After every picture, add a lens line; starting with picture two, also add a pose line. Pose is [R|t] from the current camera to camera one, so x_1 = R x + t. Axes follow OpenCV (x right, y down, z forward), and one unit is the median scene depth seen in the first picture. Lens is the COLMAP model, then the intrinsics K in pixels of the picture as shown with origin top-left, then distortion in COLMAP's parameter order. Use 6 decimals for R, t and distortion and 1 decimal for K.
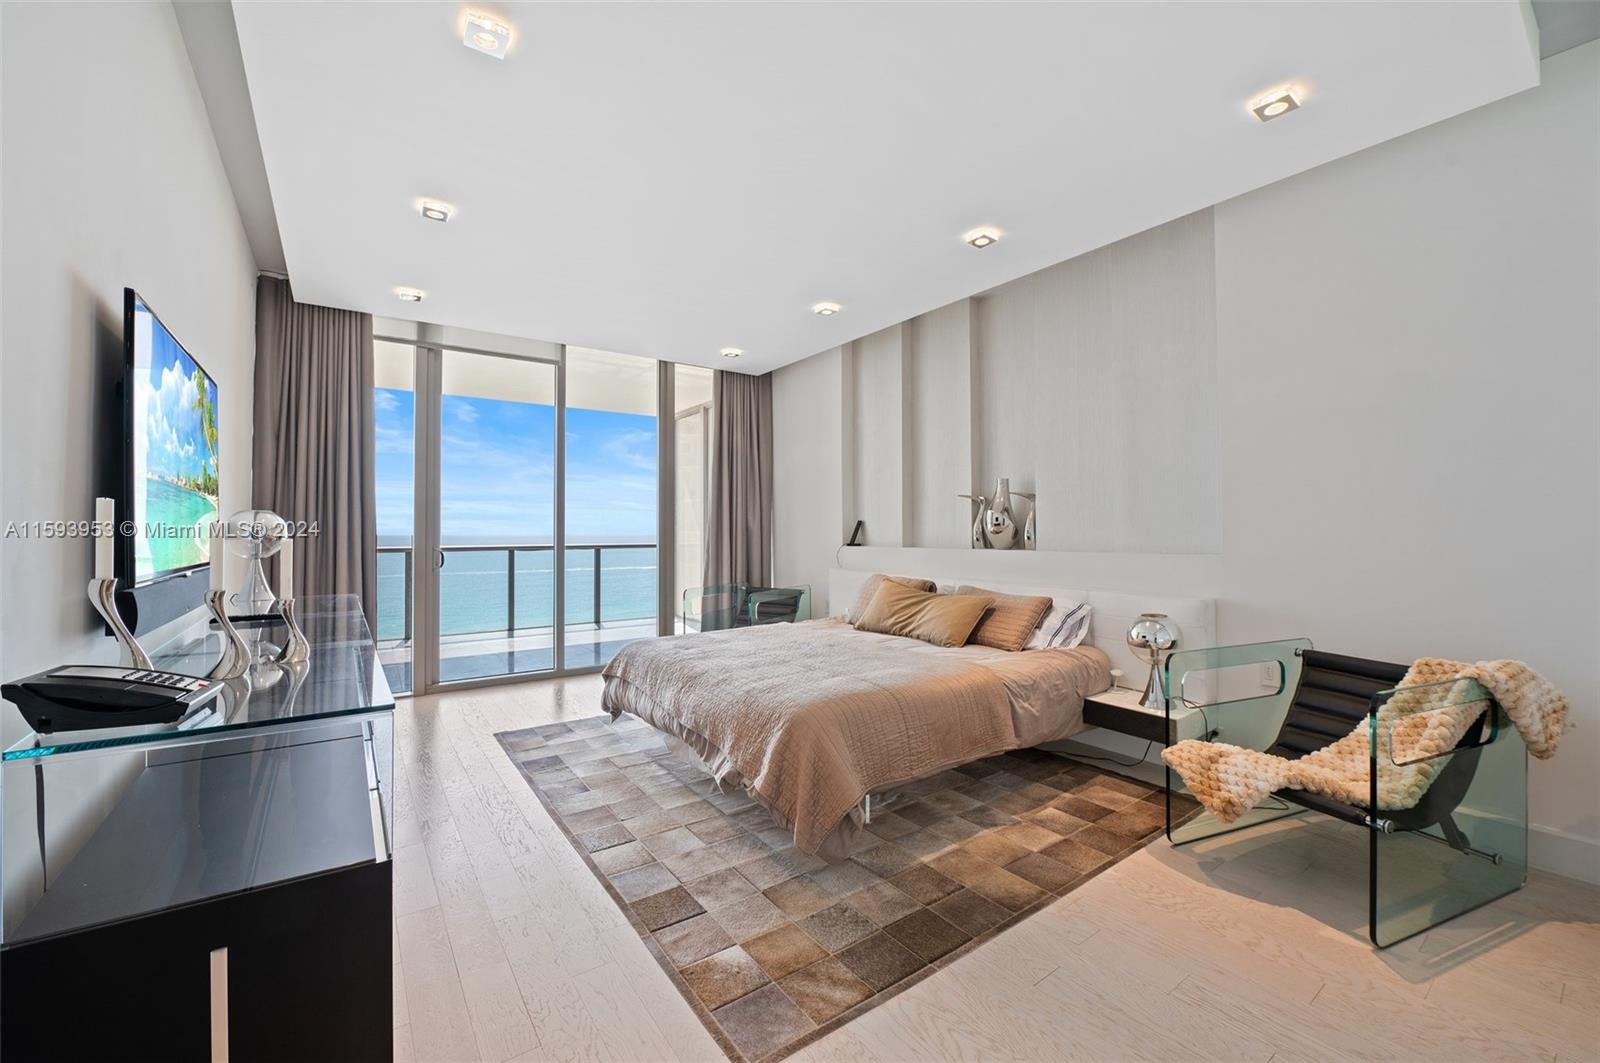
lens RADIAL K [[645.8, 0, 820.7], [0, 645.8, 511.3], [0, 0, 1]] dist [-0.008029, -0.000083]
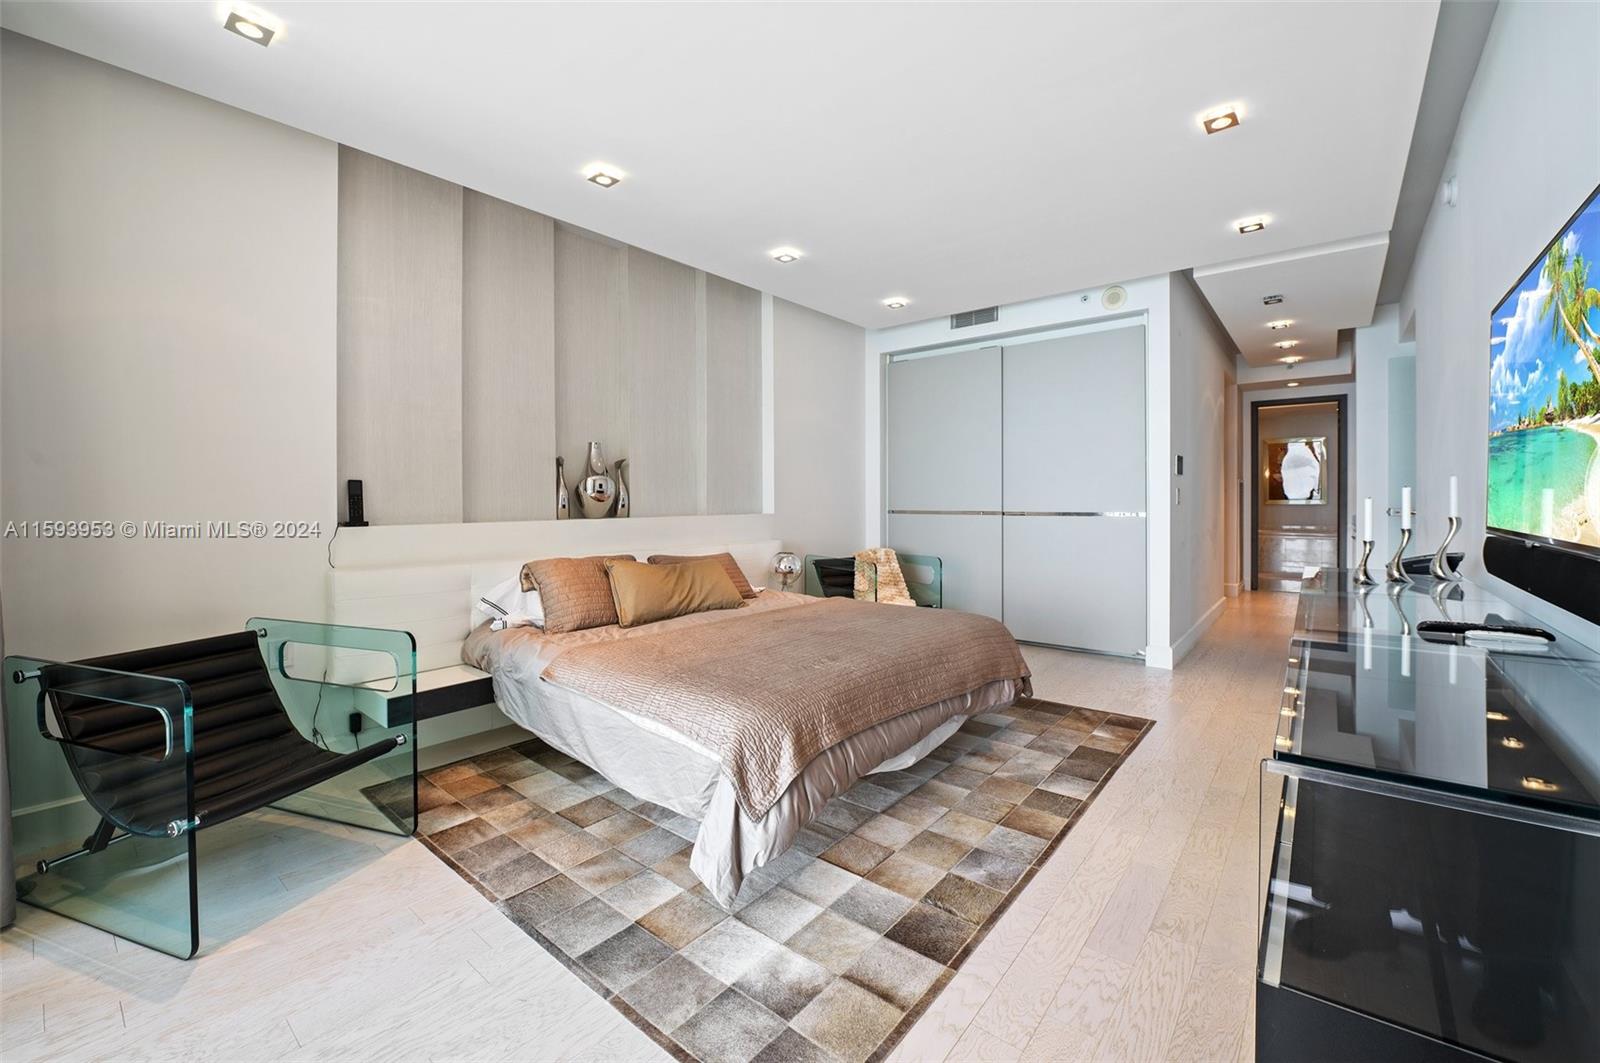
lens RADIAL K [[645.8, 0, 820.7], [0, 645.8, 511.3], [0, 0, 1]] dist [-0.008029, -0.000083]
pose [[-0.259329, -0.000928, 0.965789, -0.648712], [-0.012097, 0.999924, -0.002288, 0.043731], [-0.965713, -0.012276, -0.259320, 0.879976]]
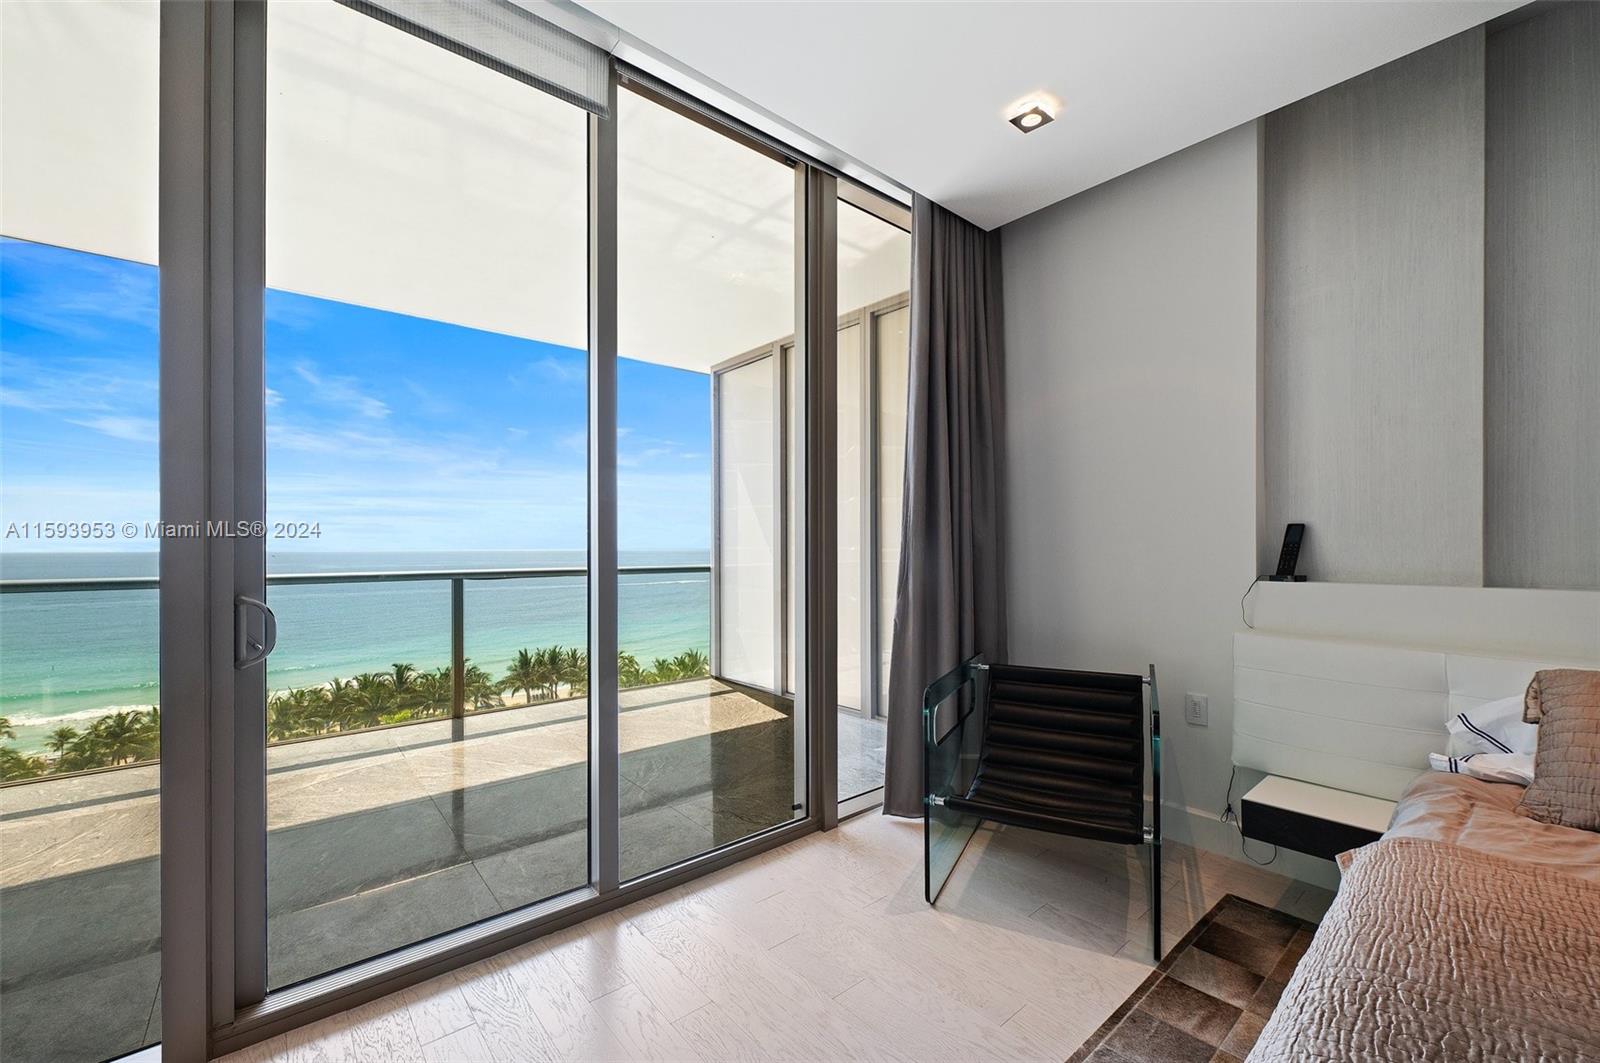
lens RADIAL K [[653.0, 0, 801.7], [0, 653.0, 544.2], [0, 0, 1]] dist [0.000378, -0.000032]
pose [[0.997260, 0.011655, 0.073051, -0.354375], [-0.012972, 0.999761, 0.017593, 0.028966], [-0.072828, -0.018492, 0.997173, 0.669360]]
